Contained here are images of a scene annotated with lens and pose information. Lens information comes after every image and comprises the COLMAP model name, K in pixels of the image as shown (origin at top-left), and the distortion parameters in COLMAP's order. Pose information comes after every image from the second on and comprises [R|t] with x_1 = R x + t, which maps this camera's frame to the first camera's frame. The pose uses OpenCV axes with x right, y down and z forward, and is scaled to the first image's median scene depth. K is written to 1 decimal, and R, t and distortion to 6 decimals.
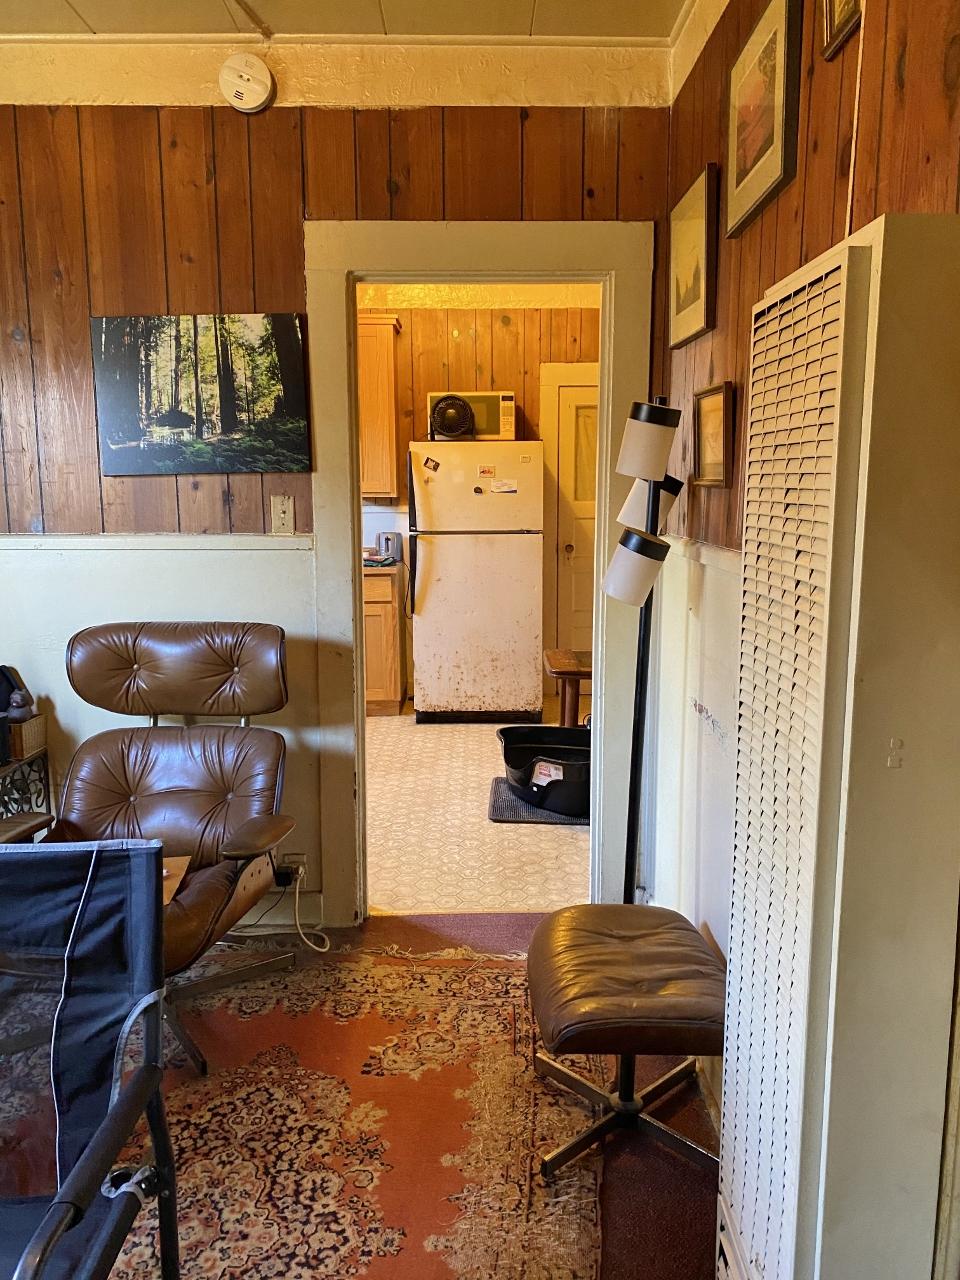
lens RADIAL K [[974.8, 0, 491.4], [0, 974.8, 634.1], [0, 0, 1]] dist [0.048117, -0.038822]
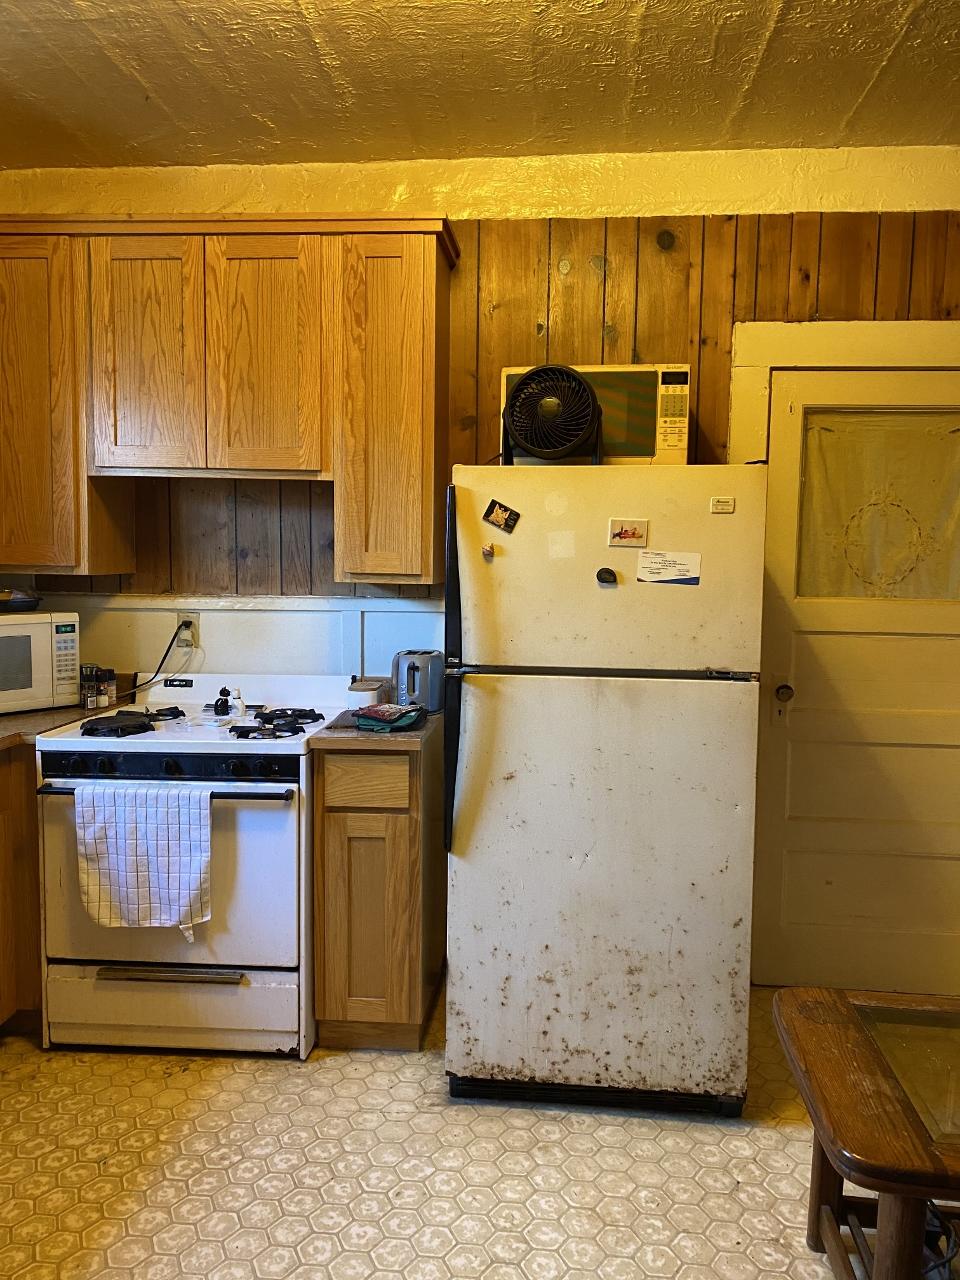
lens RADIAL K [[974.5, 0, 502.0], [0, 974.5, 626.9], [0, 0, 1]] dist [0.142310, -0.256349]
pose [[0.995334, 0.025834, -0.092971, -0.019022], [-0.033160, 0.996391, -0.078140, -0.091138], [0.090617, 0.080859, 0.992598, 0.575973]]
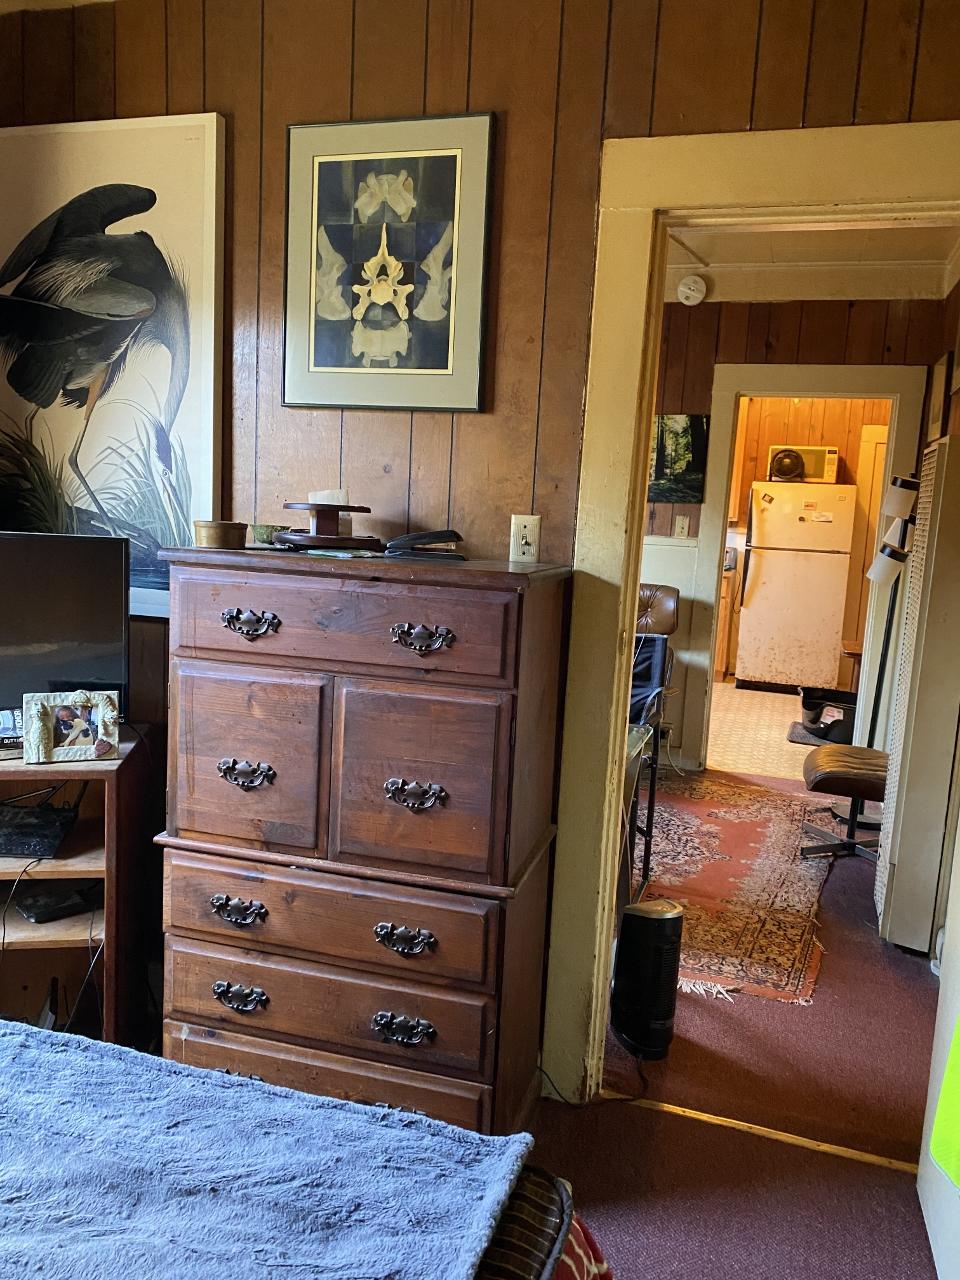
lens RADIAL K [[974.5, 0, 502.0], [0, 974.5, 626.9], [0, 0, 1]] dist [0.142310, -0.256349]
pose [[0.951010, 0.093855, -0.294570, 0.008142], [-0.102606, 0.994618, -0.014356, 0.063313], [0.291637, 0.043878, 0.955522, -0.421063]]
